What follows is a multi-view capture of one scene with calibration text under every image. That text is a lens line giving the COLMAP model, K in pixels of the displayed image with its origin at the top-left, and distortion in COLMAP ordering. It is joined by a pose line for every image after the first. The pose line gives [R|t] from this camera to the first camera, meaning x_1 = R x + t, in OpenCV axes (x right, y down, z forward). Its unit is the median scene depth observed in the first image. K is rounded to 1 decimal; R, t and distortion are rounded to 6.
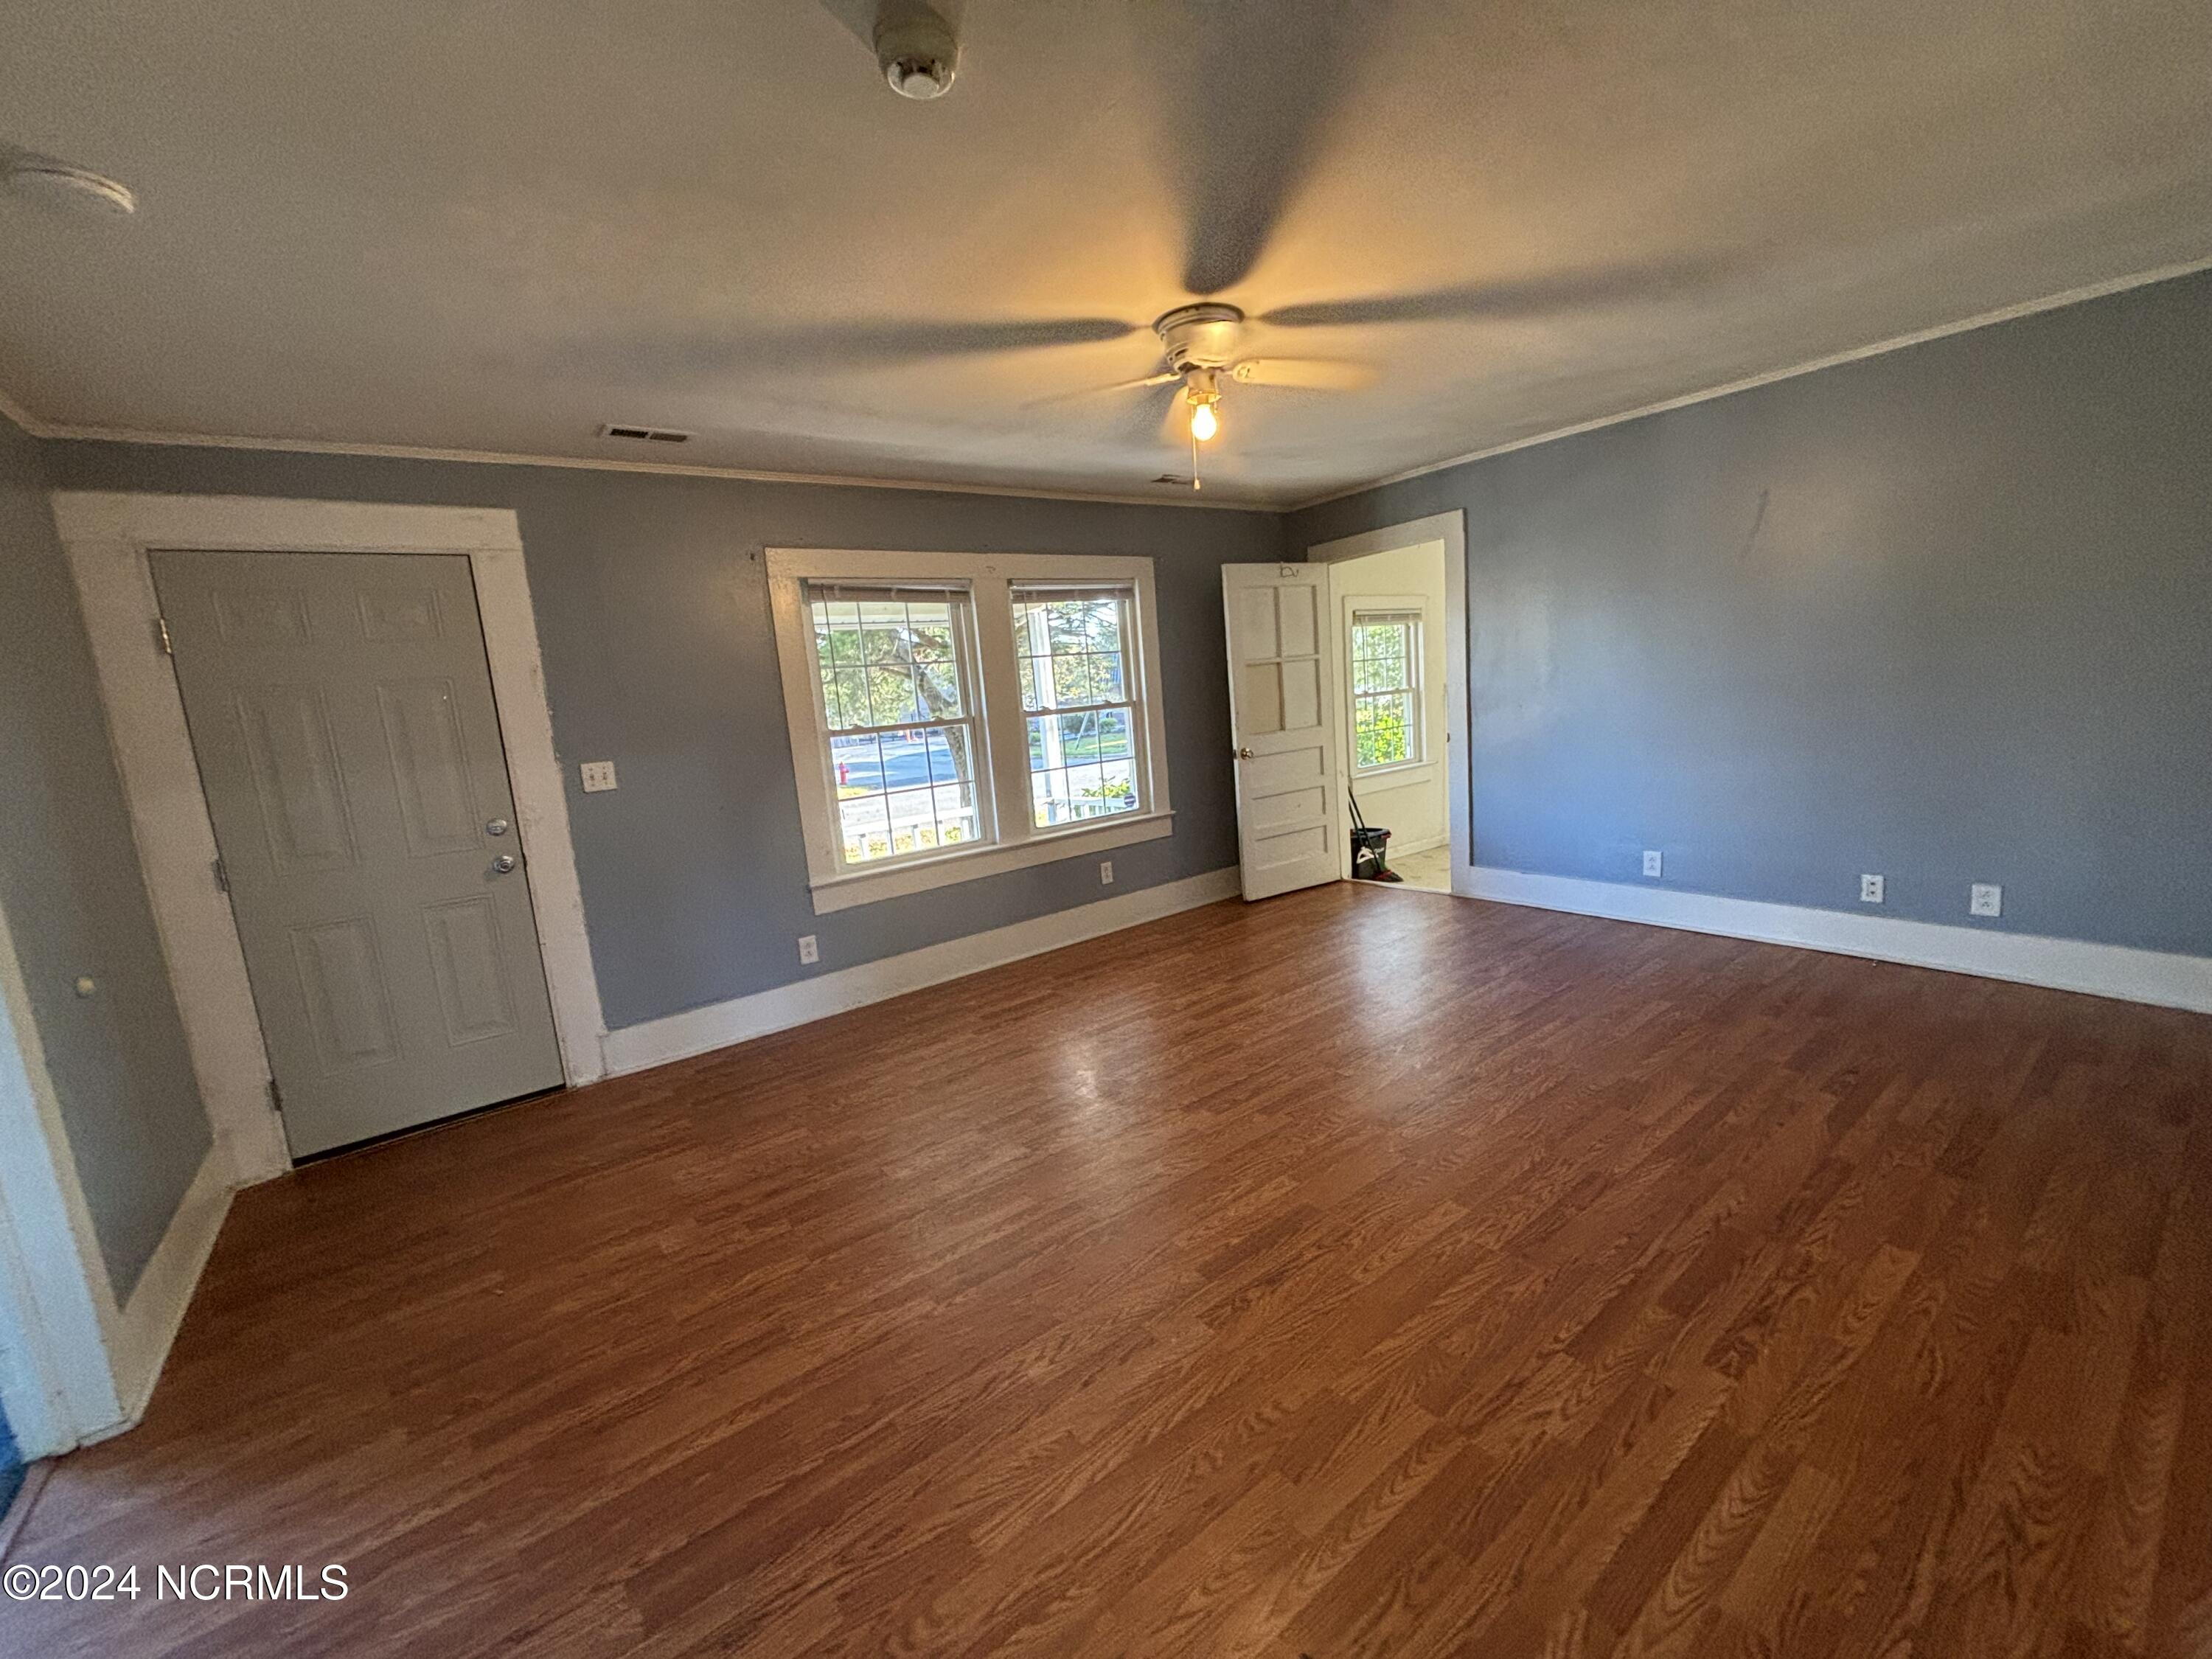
lens RADIAL K [[891.5, 0, 1107.2], [0, 891.5, 825.0], [0, 0, 1]] dist [0.027834, -0.000014]
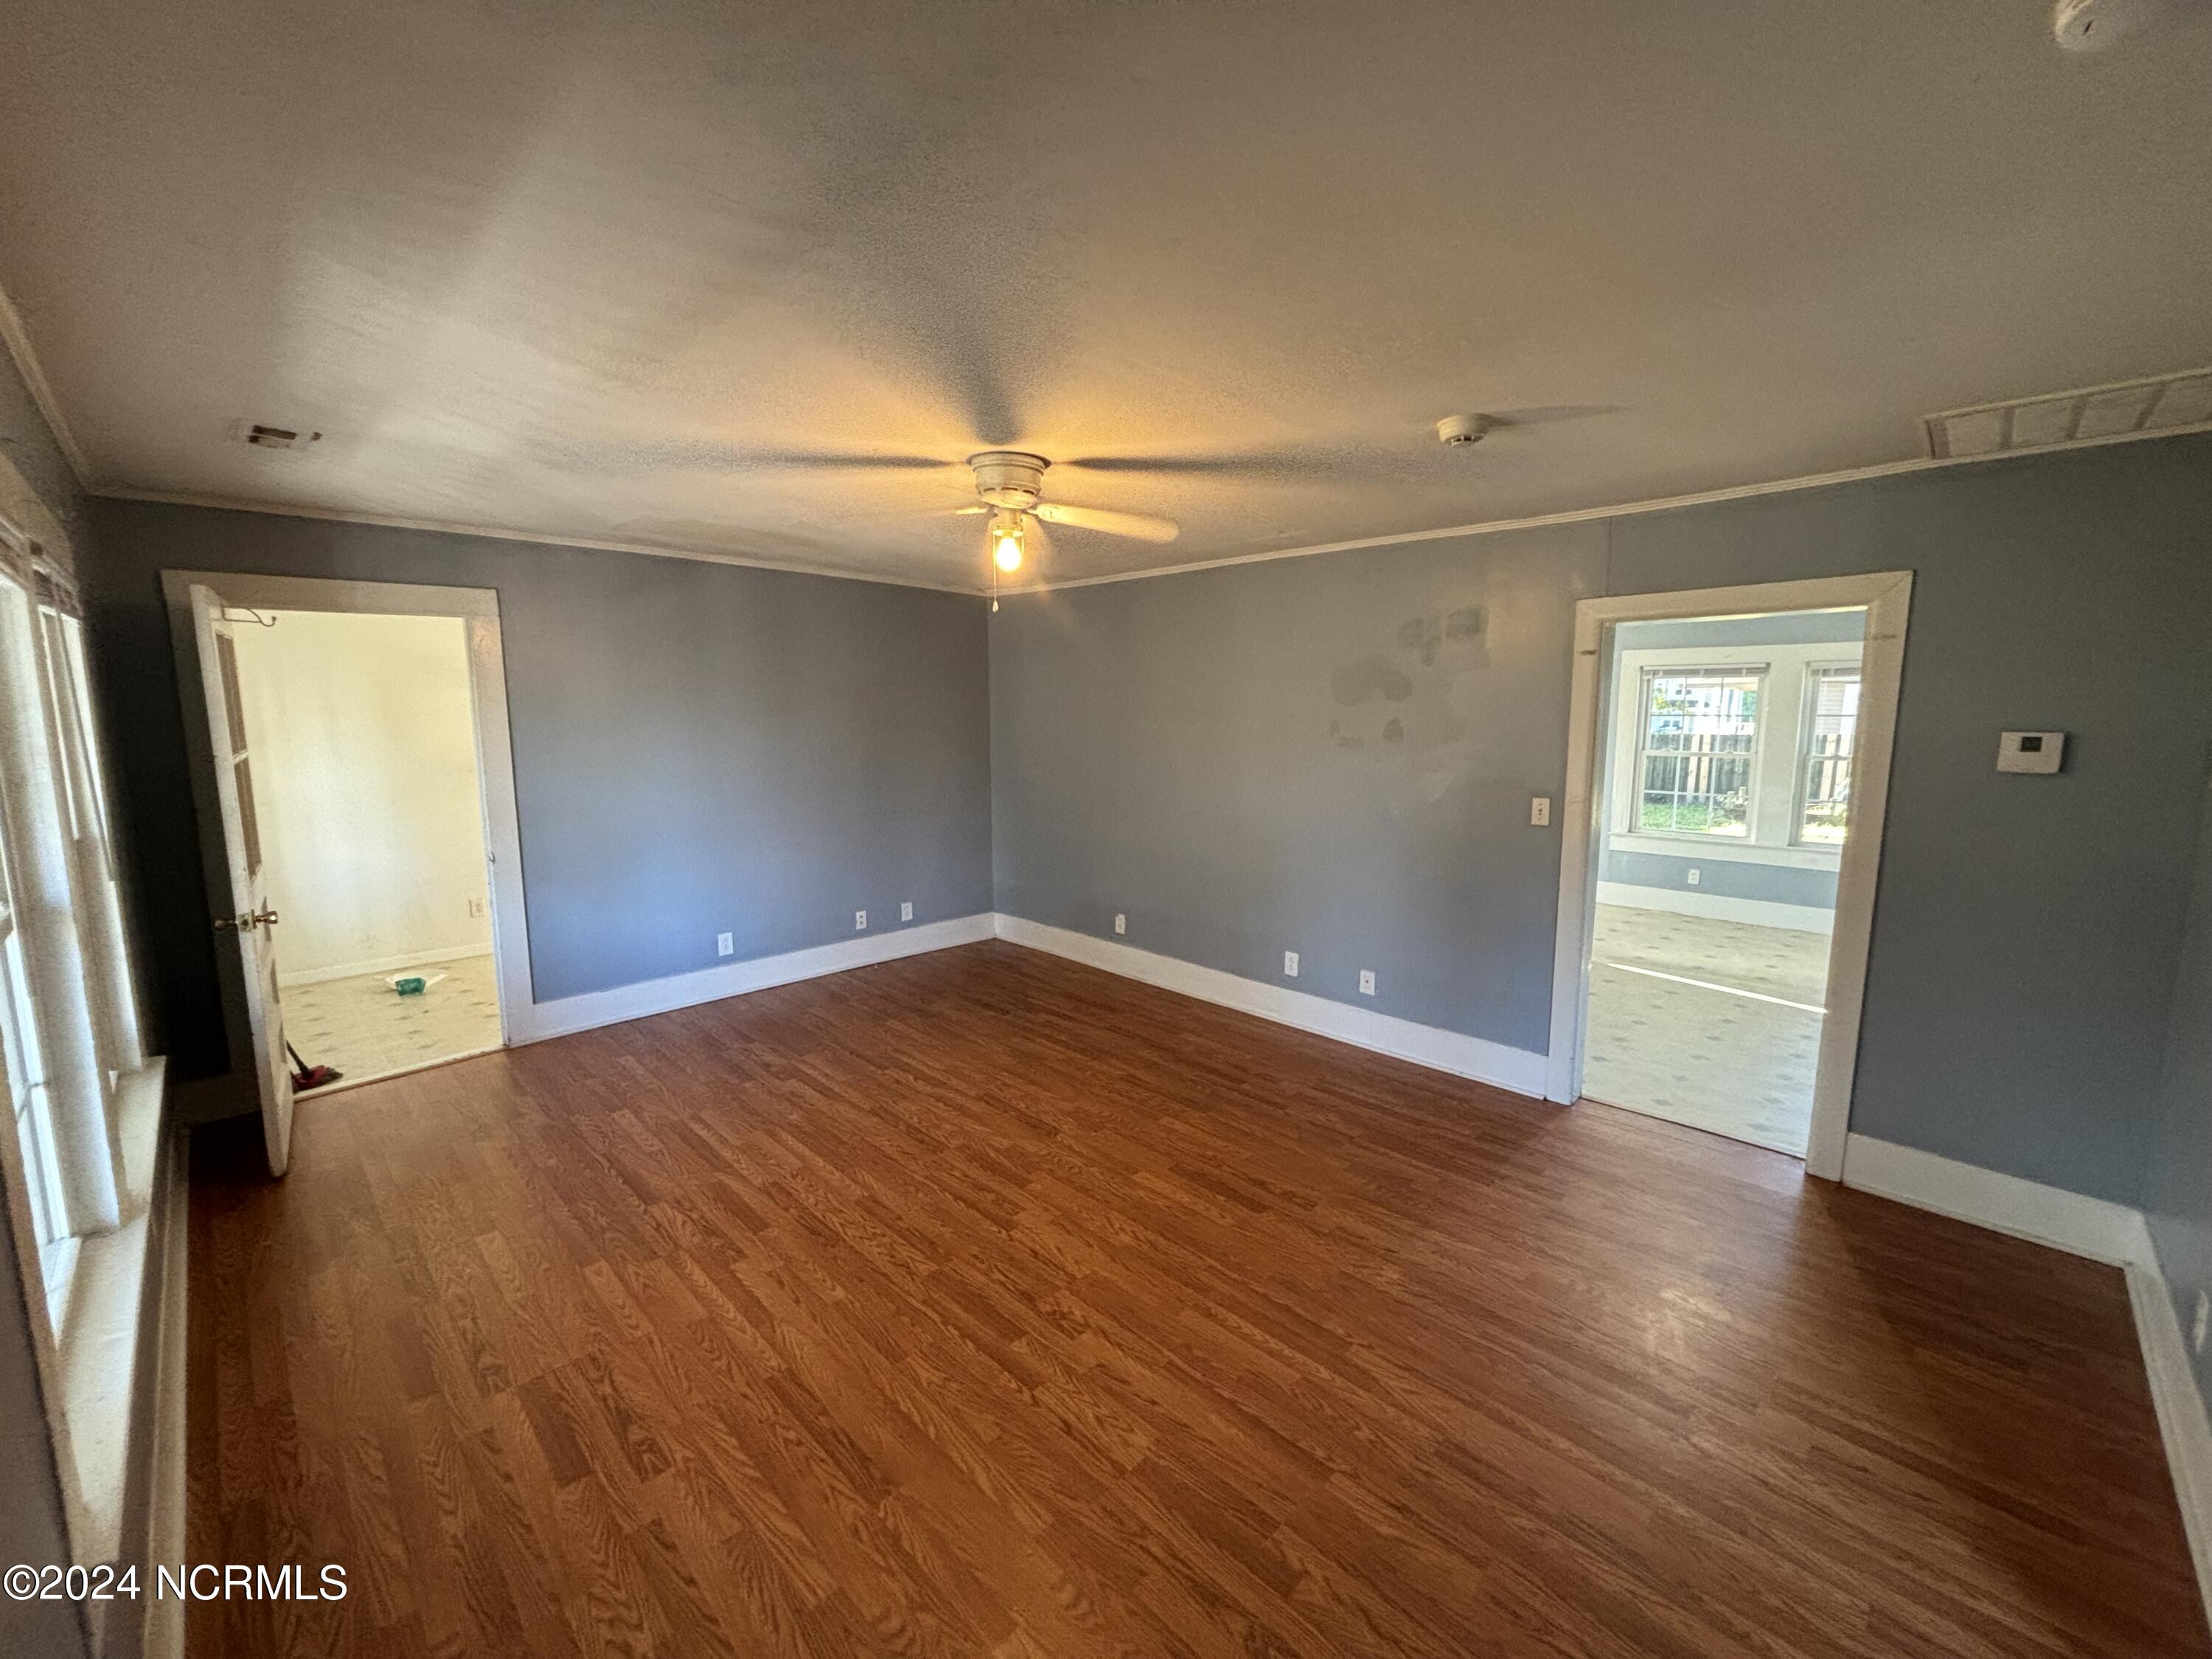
lens RADIAL K [[891.5, 0, 1107.2], [0, 891.5, 825.0], [0, 0, 1]] dist [0.027834, -0.000014]
pose [[-0.142155, -0.054358, 0.988351, -0.763364], [0.163522, 0.983482, 0.077610, -0.149938], [-0.976244, 0.172650, -0.130918, 0.834652]]
